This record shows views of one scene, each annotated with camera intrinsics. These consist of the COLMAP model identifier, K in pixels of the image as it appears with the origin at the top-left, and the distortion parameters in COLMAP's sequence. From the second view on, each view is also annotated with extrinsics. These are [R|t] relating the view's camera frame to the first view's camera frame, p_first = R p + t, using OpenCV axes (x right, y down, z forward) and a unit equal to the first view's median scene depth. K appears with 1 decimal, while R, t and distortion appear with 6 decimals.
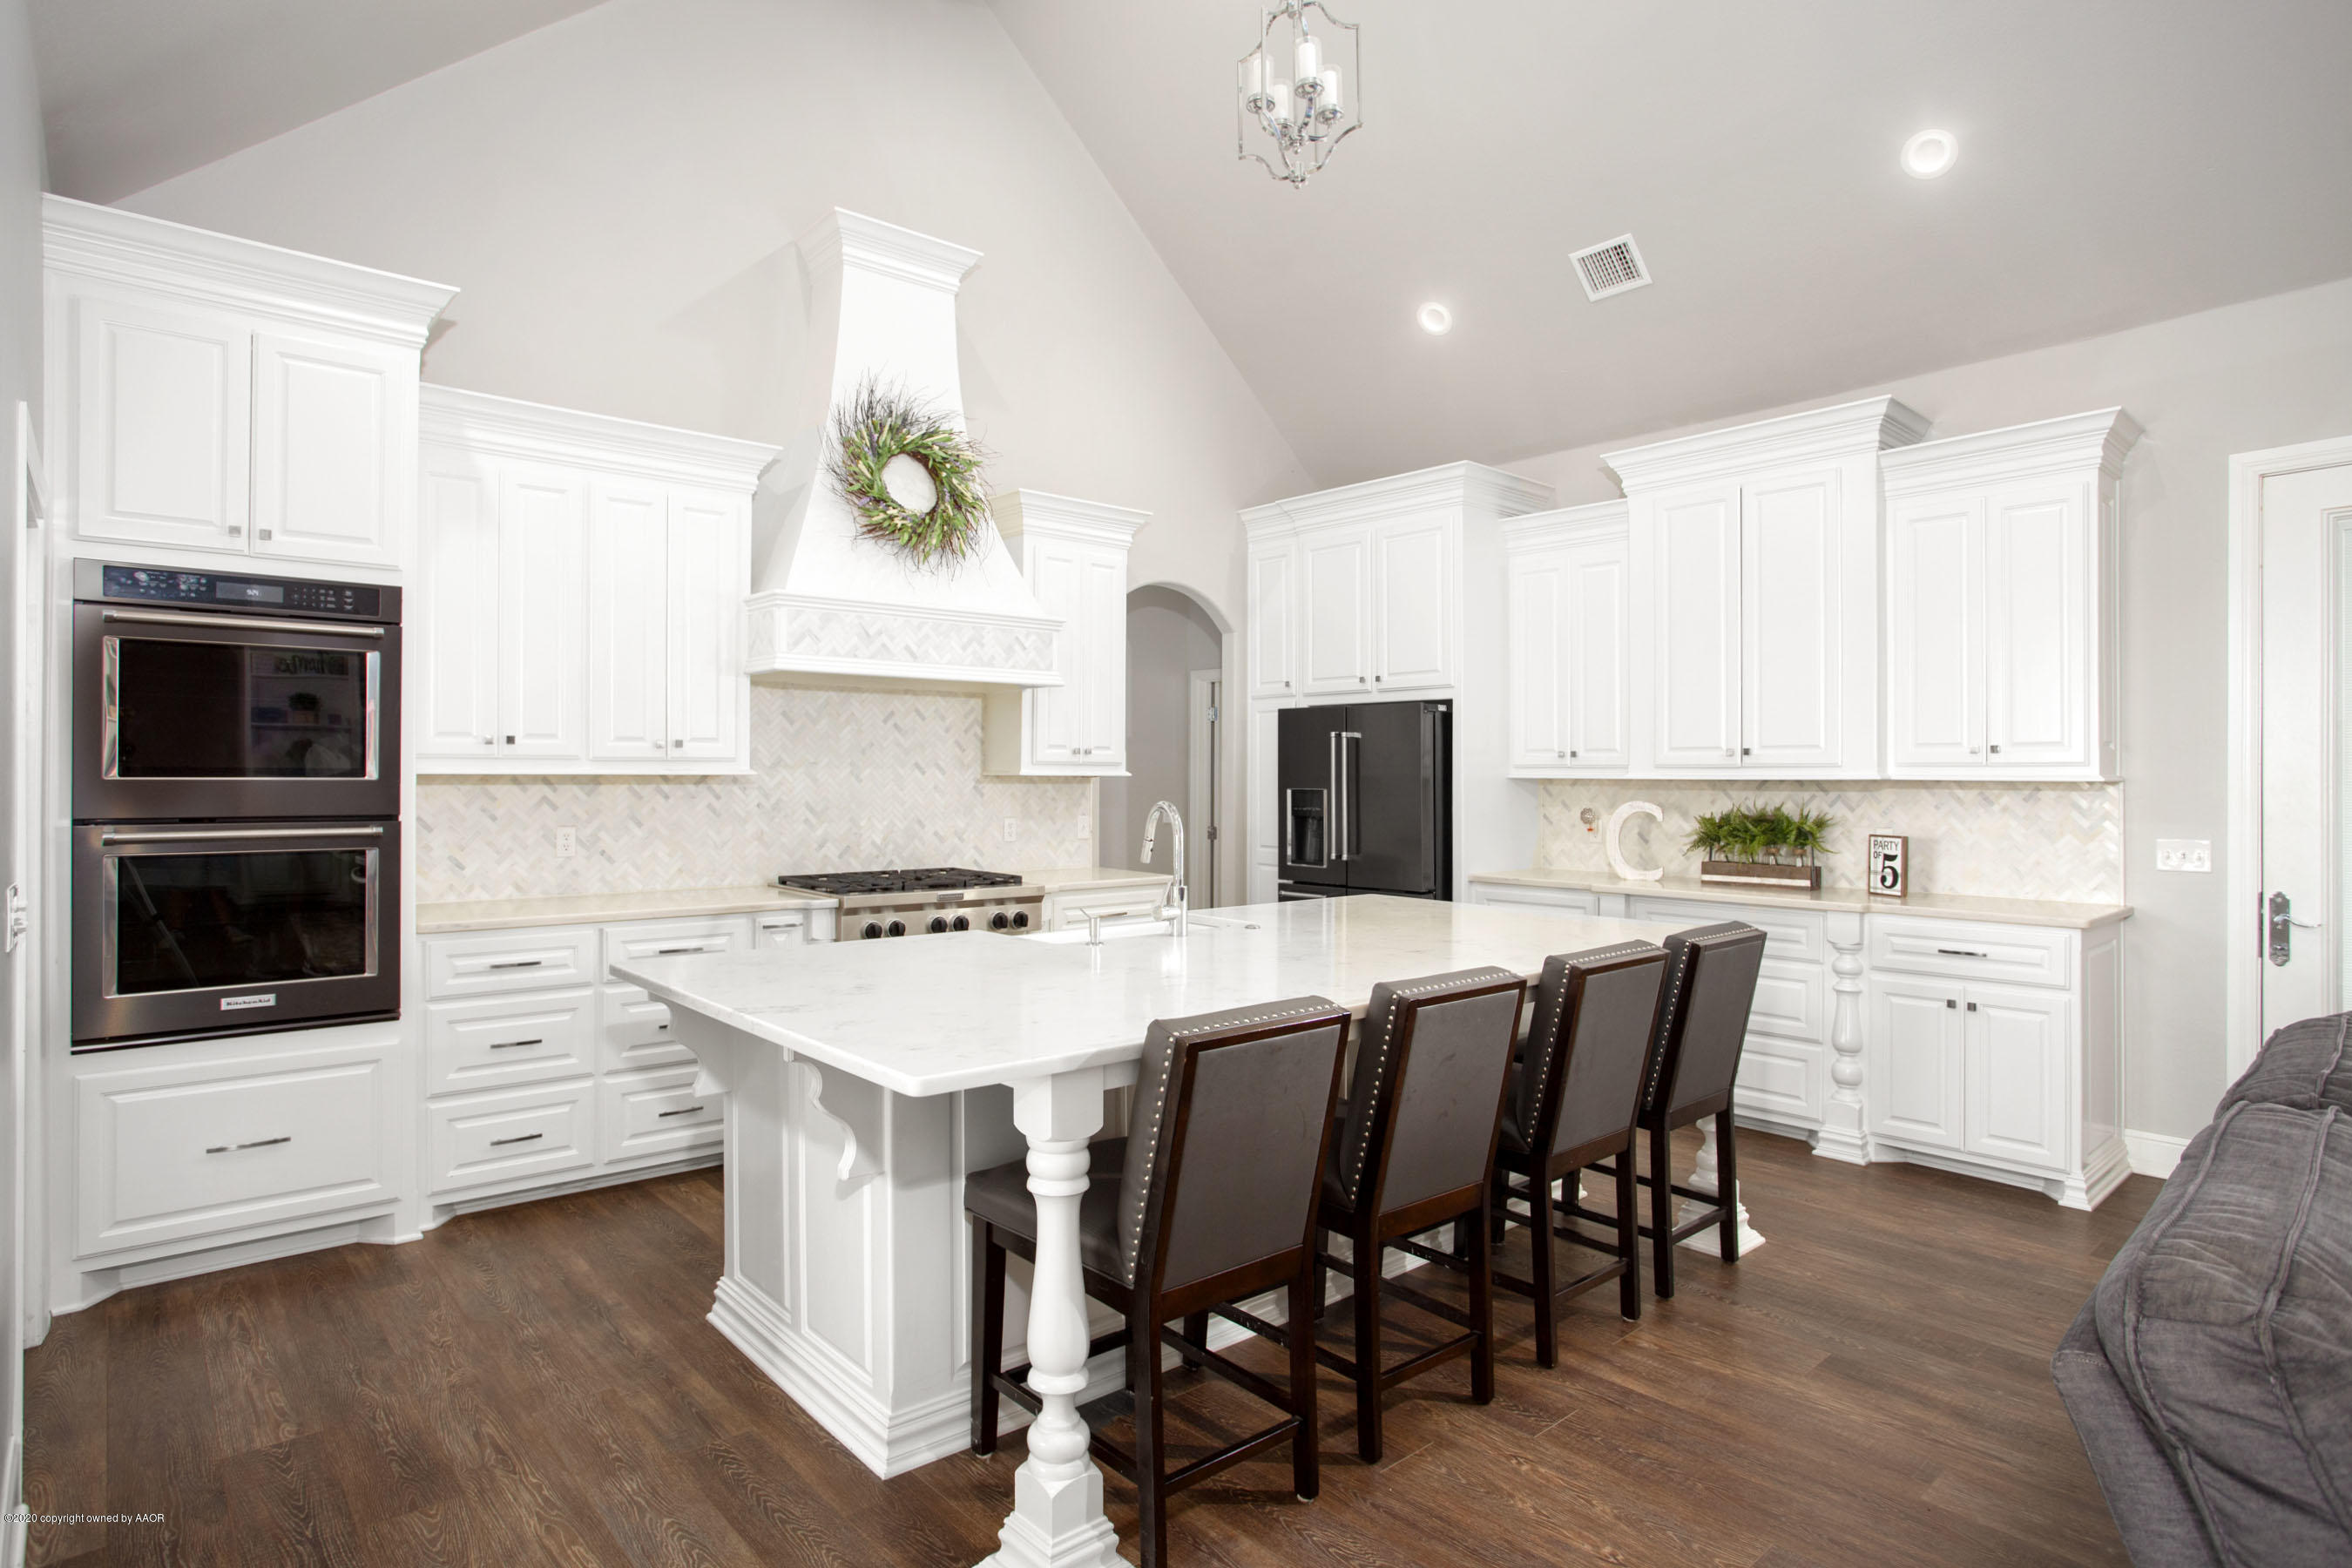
lens RADIAL K [[1251.1, 0, 1167.0], [0, 1251.1, 787.7], [0, 0, 1]] dist [-0.018896, 0.000335]
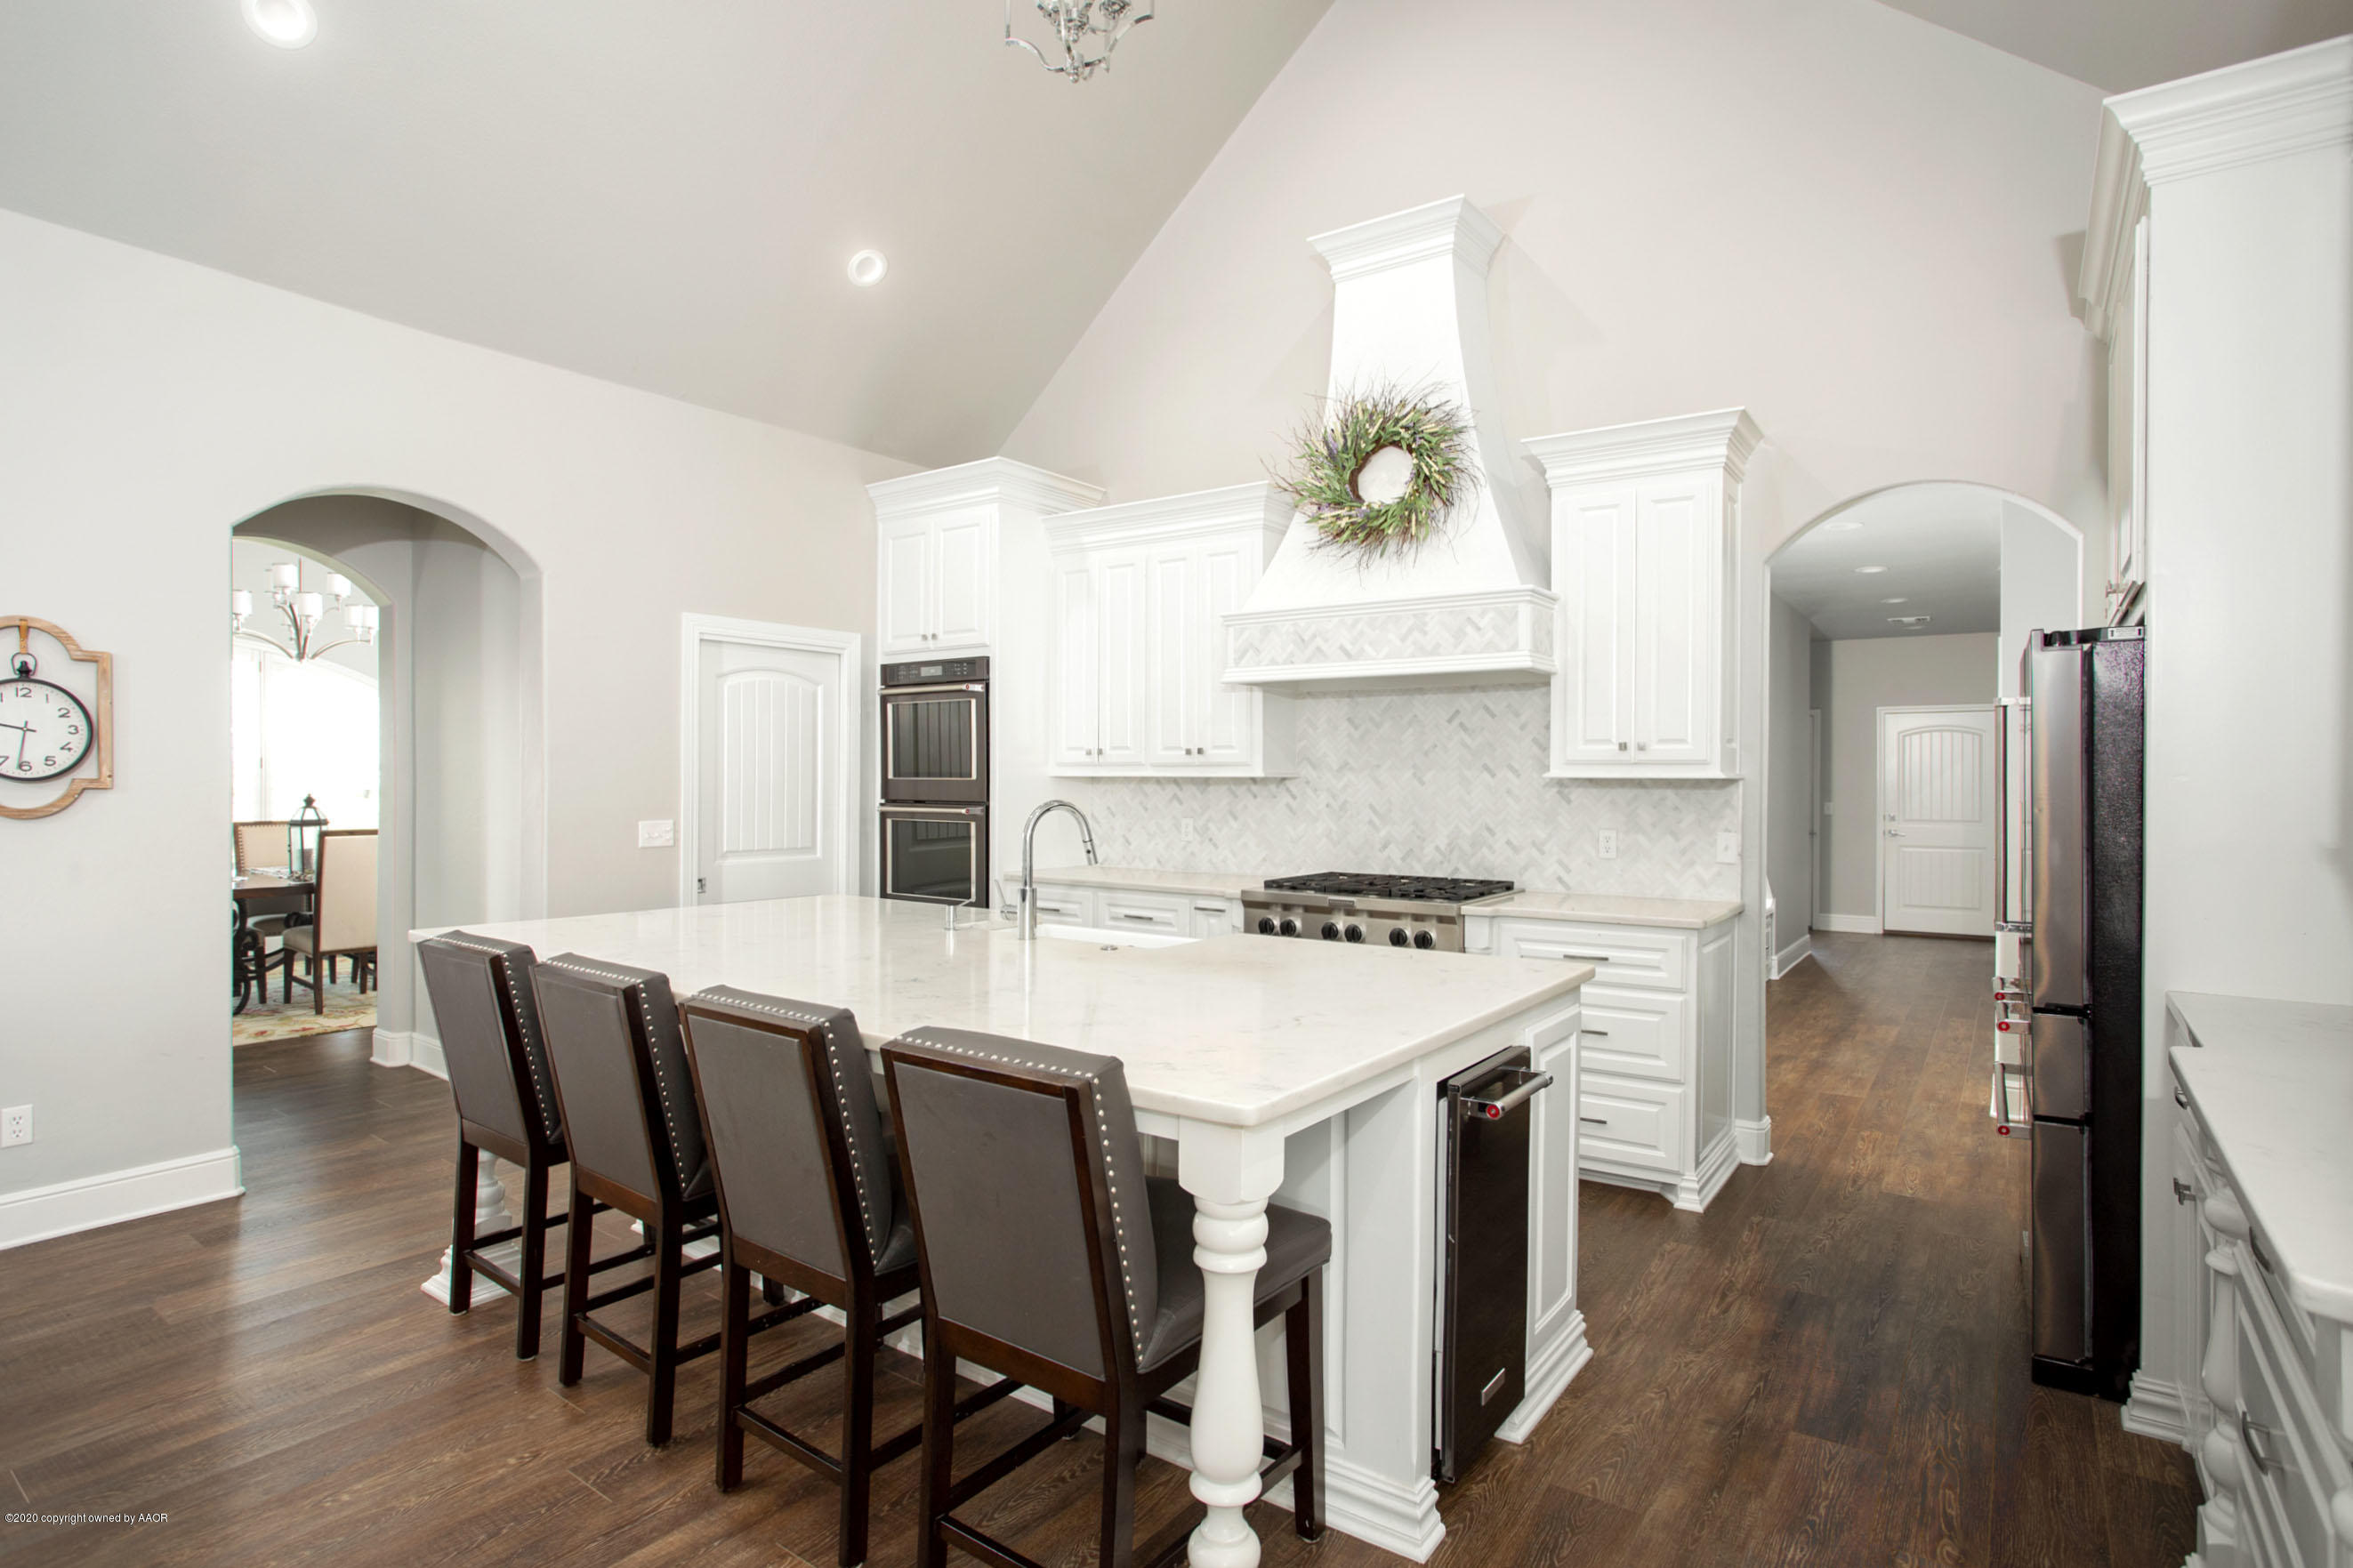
lens RADIAL K [[1191.7, 0, 1170.5], [0, 1191.7, 772.2], [0, 0, 1]] dist [-0.005031, -0.000322]
pose [[0.248969, -0.010760, -0.968452, 0.655869], [-0.015227, 0.999771, -0.015023, 0.002782], [0.968392, 0.018486, 0.248748, 0.623591]]
